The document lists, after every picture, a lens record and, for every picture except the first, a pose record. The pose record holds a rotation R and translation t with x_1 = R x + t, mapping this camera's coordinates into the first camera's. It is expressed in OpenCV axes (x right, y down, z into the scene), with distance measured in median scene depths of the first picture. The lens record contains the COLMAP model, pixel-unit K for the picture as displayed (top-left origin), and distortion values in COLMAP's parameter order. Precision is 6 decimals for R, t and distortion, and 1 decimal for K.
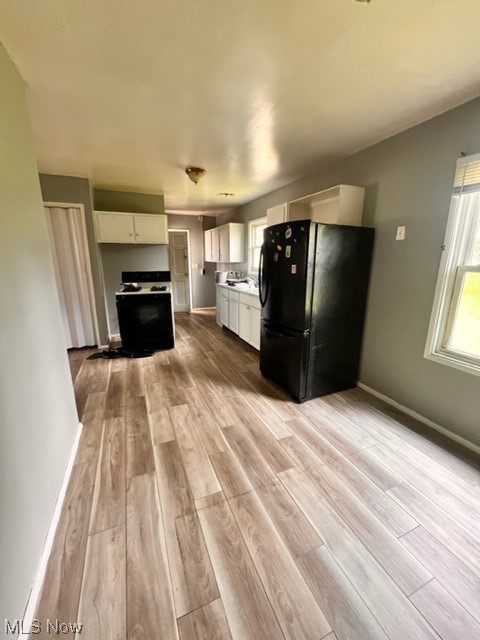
lens RADIAL K [[261.7, 0, 241.9], [0, 261.7, 319.3], [0, 0, 1]] dist [-0.001995, -0.000362]
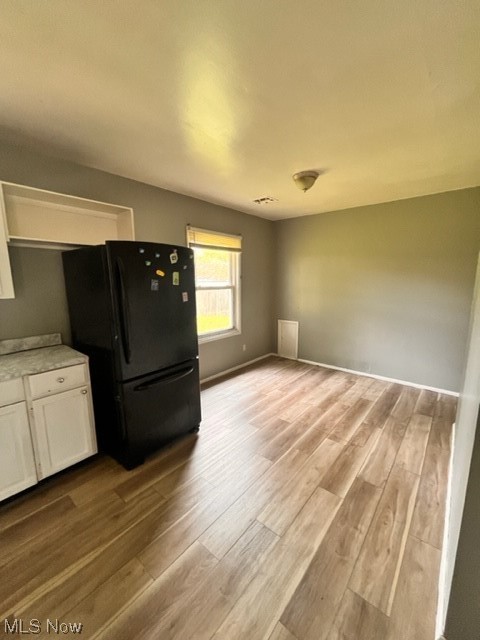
lens RADIAL K [[261.7, 0, 239.6], [0, 261.7, 320.1], [0, 0, 1]] dist [-0.001995, -0.000362]
pose [[-0.445782, -0.140964, 0.883973, -0.897425], [0.206211, 0.944790, 0.254653, -0.385644], [-0.871066, 0.295805, -0.392102, 1.508601]]
